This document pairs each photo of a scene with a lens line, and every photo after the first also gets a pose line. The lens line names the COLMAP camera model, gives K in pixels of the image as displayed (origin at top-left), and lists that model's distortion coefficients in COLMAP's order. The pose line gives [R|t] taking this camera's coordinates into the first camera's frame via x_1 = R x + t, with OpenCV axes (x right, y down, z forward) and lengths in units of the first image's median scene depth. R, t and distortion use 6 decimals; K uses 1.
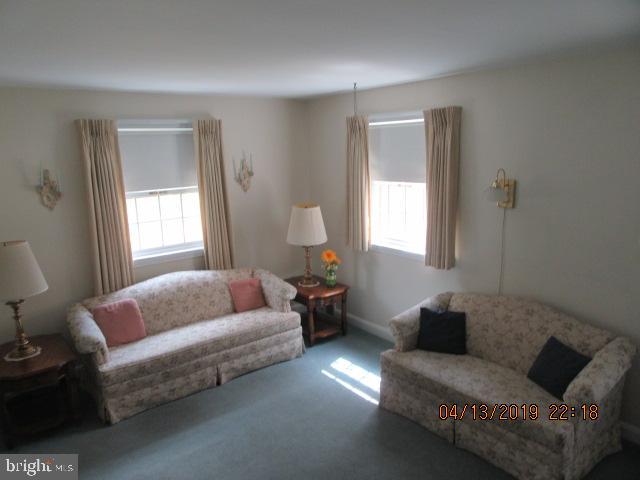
lens RADIAL K [[472.4, 0, 320.5], [0, 472.4, 241.1], [0, 0, 1]] dist [-0.008558, 0.021732]
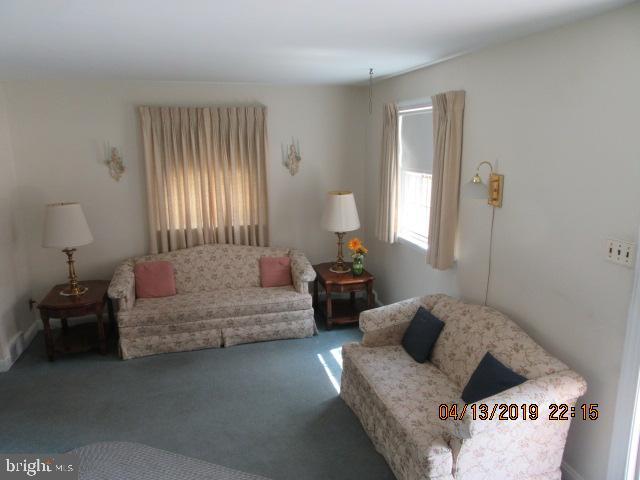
lens RADIAL K [[472.4, 0, 320.7], [0, 472.4, 240.1], [0, 0, 1]] dist [-0.008558, 0.021732]
pose [[0.922688, 0.102768, -0.371598, 0.398430], [-0.095278, 0.994705, 0.038516, -0.010414], [0.373588, -0.000133, 0.927595, 0.059105]]
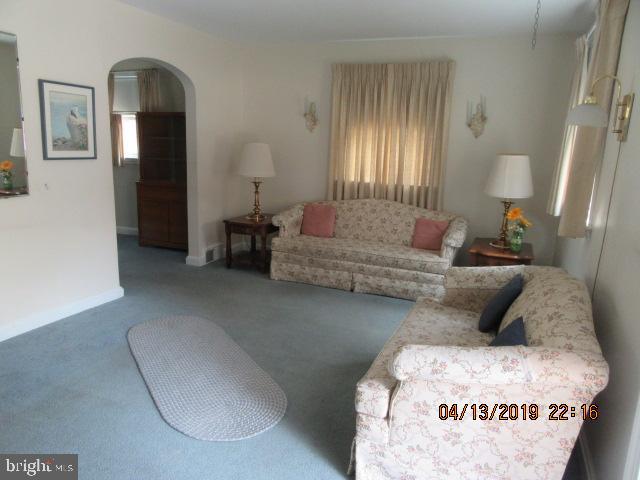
lens RADIAL K [[472.4, 0, 322.6], [0, 472.4, 240.2], [0, 0, 1]] dist [-0.008558, 0.021732]
pose [[0.499682, 0.226046, -0.836194, 0.698918], [-0.226532, 0.965855, 0.125729, 0.061001], [0.836063, 0.126600, 0.533827, 0.330684]]
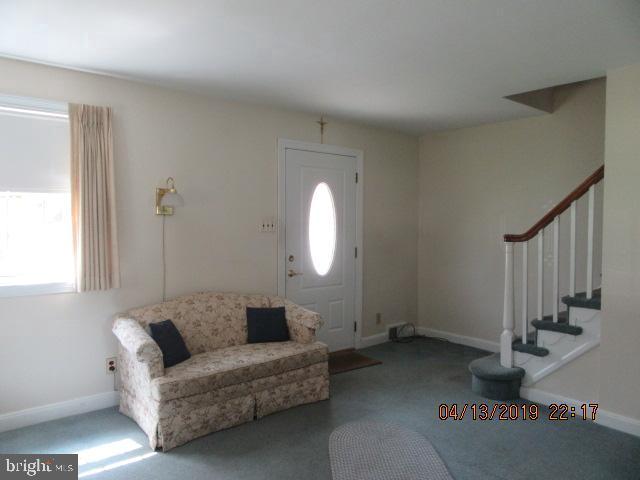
lens RADIAL K [[472.4, 0, 318.0], [0, 472.4, 235.8], [0, 0, 1]] dist [-0.008558, 0.021732]
pose [[-0.015455, -0.008490, 0.999845, -0.641191], [0.191494, 0.981429, 0.011293, 0.027312], [-0.981372, 0.191638, -0.013542, 0.640359]]
